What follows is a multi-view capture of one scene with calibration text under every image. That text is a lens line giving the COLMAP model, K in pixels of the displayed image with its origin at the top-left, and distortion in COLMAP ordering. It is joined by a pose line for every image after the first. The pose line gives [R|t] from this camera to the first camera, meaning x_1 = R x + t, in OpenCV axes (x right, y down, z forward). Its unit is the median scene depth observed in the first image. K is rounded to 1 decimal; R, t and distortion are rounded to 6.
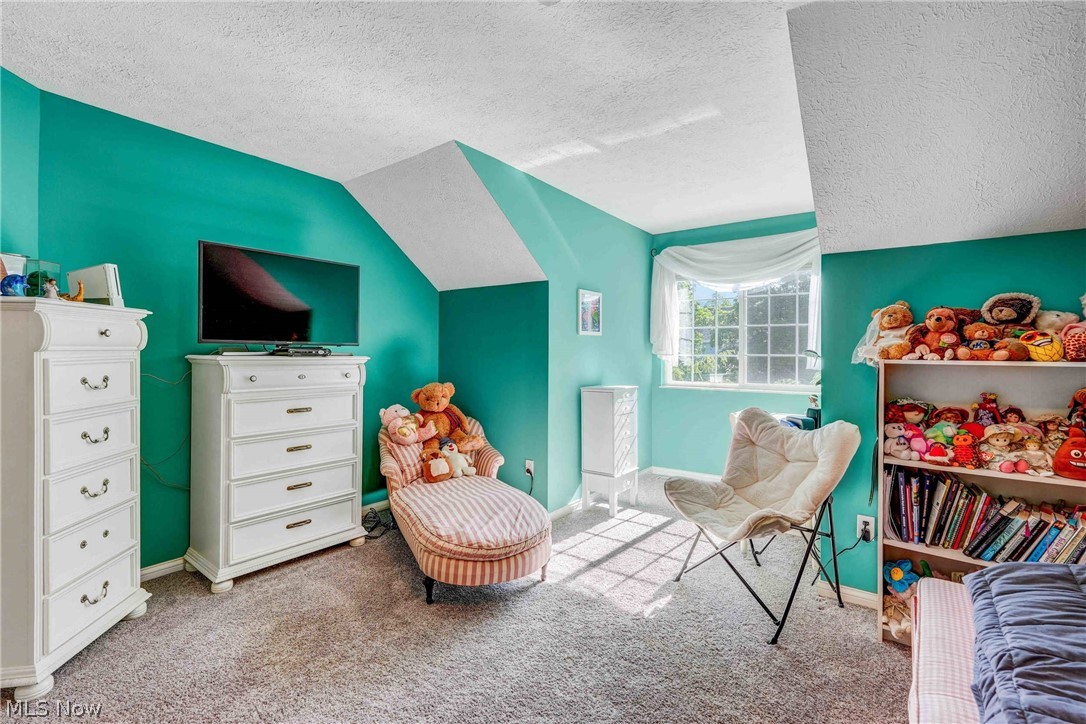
lens RADIAL K [[483.9, 0, 543.6], [0, 483.9, 353.2], [0, 0, 1]] dist [-0.011463, 0.005882]
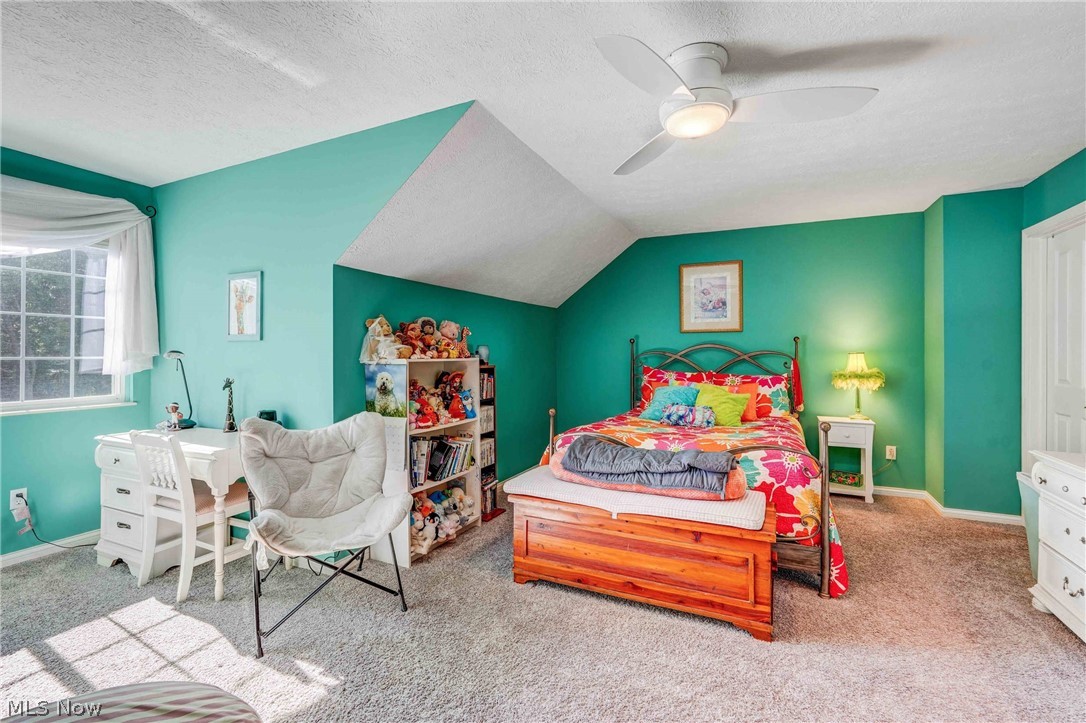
lens RADIAL K [[483.9, 0, 538.0], [0, 483.9, 347.6], [0, 0, 1]] dist [-0.011463, 0.005882]
pose [[-0.190370, 0.008660, 0.981674, -0.625612], [0.002187, 0.999962, -0.008398, -0.005499], [-0.981710, 0.000548, -0.190382, 0.803218]]
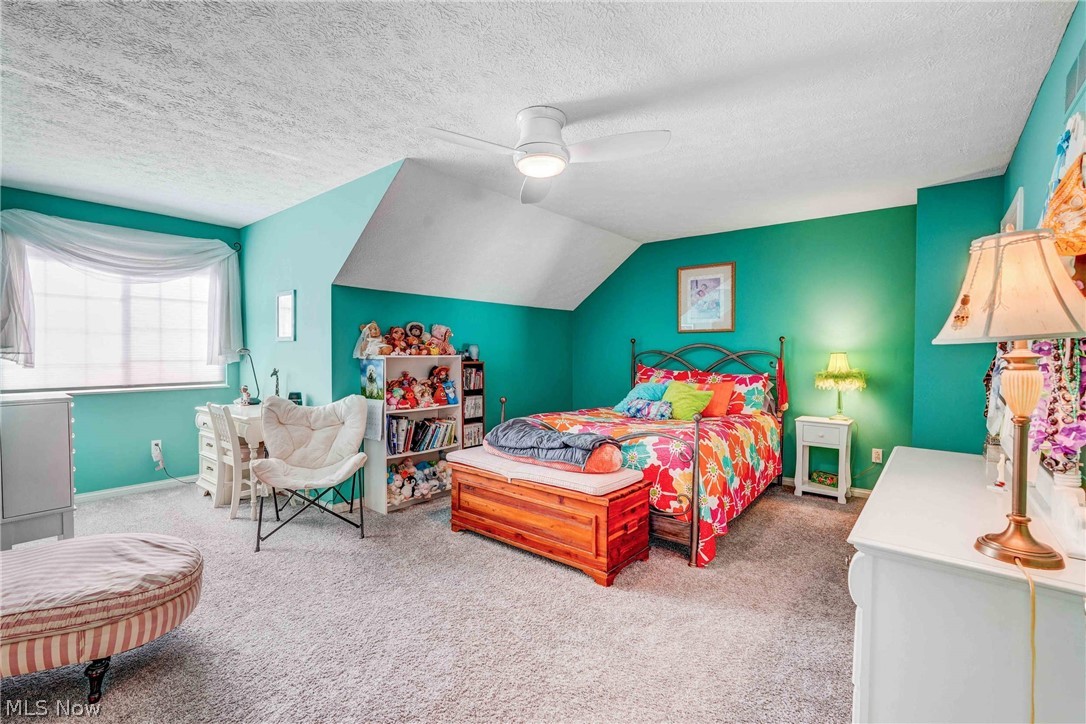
lens RADIAL K [[483.9, 0, 532.1], [0, 483.9, 360.4], [0, 0, 1]] dist [-0.011463, 0.005882]
pose [[0.058620, -0.017106, 0.998134, -0.916233], [-0.001965, 0.999849, 0.017251, 0.001354], [-0.998278, -0.002973, 0.058577, 0.322783]]
